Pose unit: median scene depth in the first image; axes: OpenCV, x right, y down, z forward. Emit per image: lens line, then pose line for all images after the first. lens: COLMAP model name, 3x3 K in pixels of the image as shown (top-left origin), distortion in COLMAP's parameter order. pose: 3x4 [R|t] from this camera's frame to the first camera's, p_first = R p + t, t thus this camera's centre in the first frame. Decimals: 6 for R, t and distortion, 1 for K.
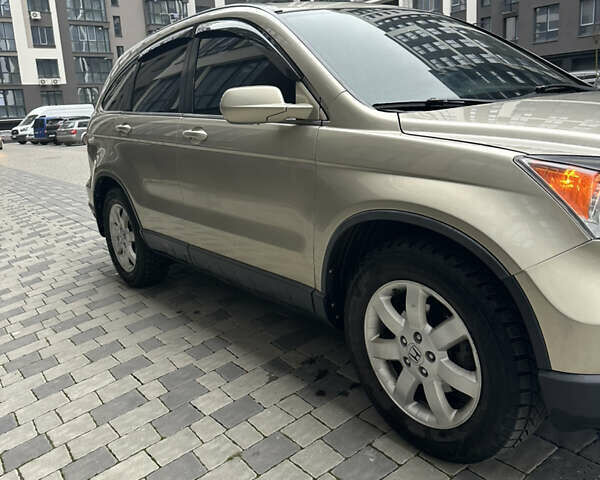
lens RADIAL K [[555.0, 0, 296.2], [0, 555.0, 239.0], [0, 0, 1]] dist [0.147970, -0.267085]
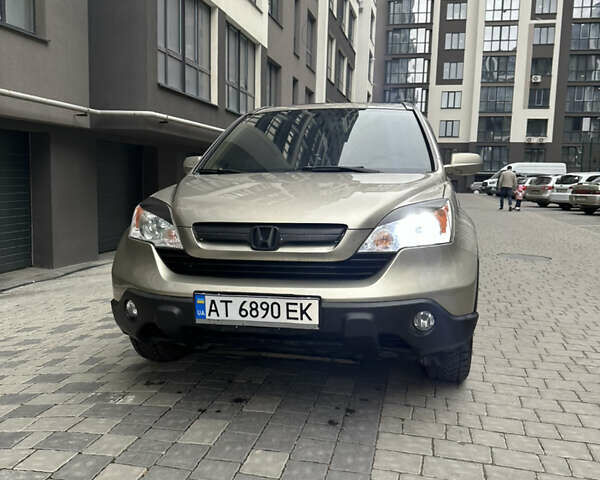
lens RADIAL K [[557.2, 0, 298.0], [0, 557.2, 242.1], [0, 0, 1]] dist [0.132406, -0.244569]
pose [[0.663407, 0.160928, -0.730749, 1.285279], [-0.226342, 0.974006, 0.009015, -0.072328], [0.713204, 0.159418, 0.682587, 0.011652]]
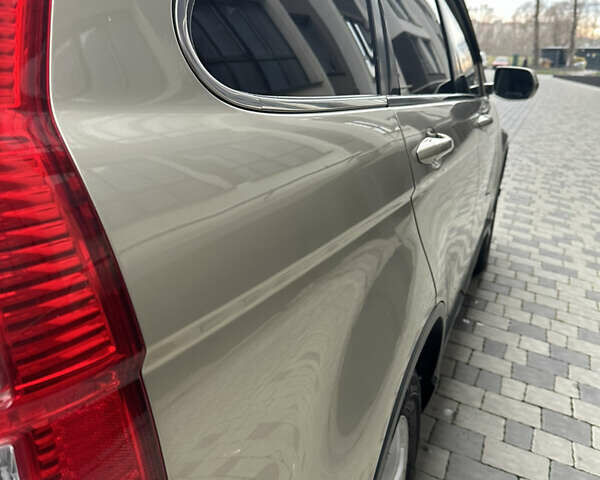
lens RADIAL K [[557.2, 0, 298.0], [0, 557.2, 242.1], [0, 0, 1]] dist [0.132406, -0.244569]
pose [[-0.505311, -0.187028, 0.842426, -0.760963], [0.249885, 0.902691, 0.350296, -0.389676], [-0.825965, 0.387518, -0.409404, 1.616010]]
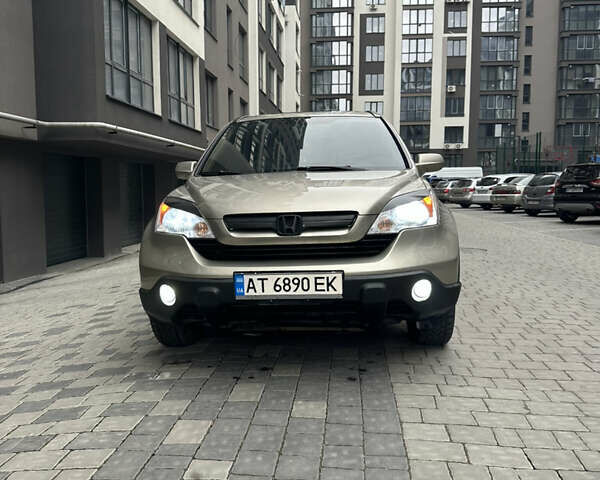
lens RADIAL K [[555.0, 0, 296.2], [0, 555.0, 239.0], [0, 0, 1]] dist [0.147970, -0.267085]
pose [[0.753320, 0.117037, -0.647156, 1.285875], [-0.184962, 0.982022, -0.037708, 0.005637], [0.631108, 0.148106, 0.761425, -0.205343]]
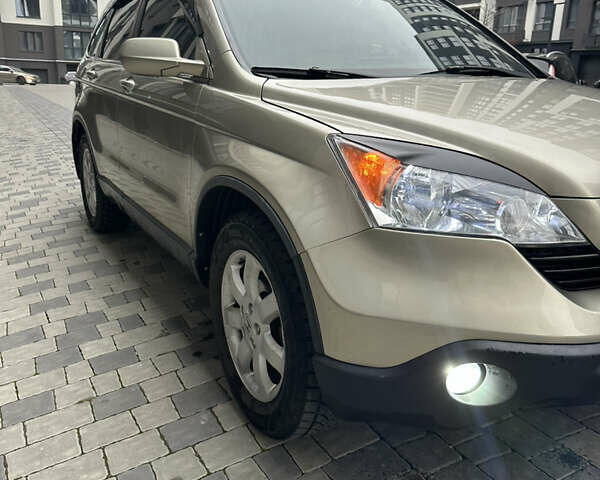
lens RADIAL K [[555.0, 0, 296.2], [0, 555.0, 239.0], [0, 0, 1]] dist [0.147970, -0.267085]
pose [[0.987572, 0.123240, -0.097537, 0.254528], [-0.117570, 0.991133, 0.061908, -0.011644], [0.104302, -0.049671, 0.993305, 0.023671]]
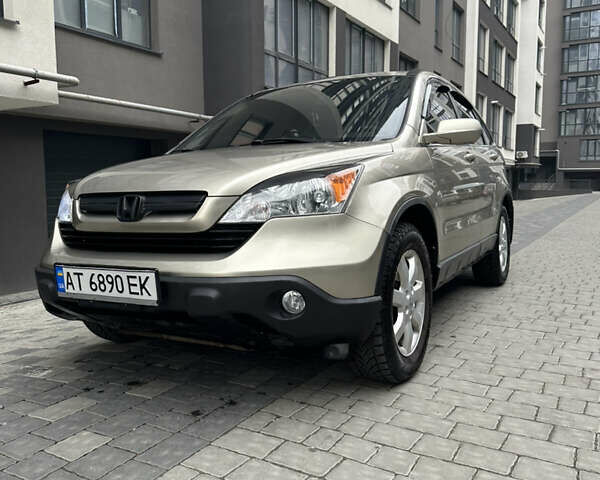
lens RADIAL K [[555.0, 0, 296.2], [0, 555.0, 239.0], [0, 0, 1]] dist [0.147970, -0.267085]
pose [[0.413180, 0.150299, -0.898160, 1.461068], [-0.220070, 0.973533, 0.061673, -0.120932], [0.883658, 0.172177, 0.435321, 0.453474]]
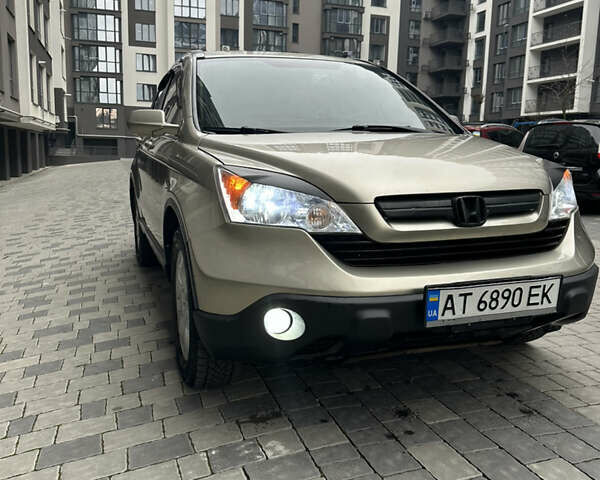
lens RADIAL K [[557.2, 0, 298.0], [0, 557.2, 242.1], [0, 0, 1]] dist [0.132406, -0.244569]
pose [[0.952213, 0.126308, -0.278095, 0.578572], [-0.141229, 0.989386, -0.034204, 0.039839], [0.270823, 0.071844, 0.959945, -0.178434]]
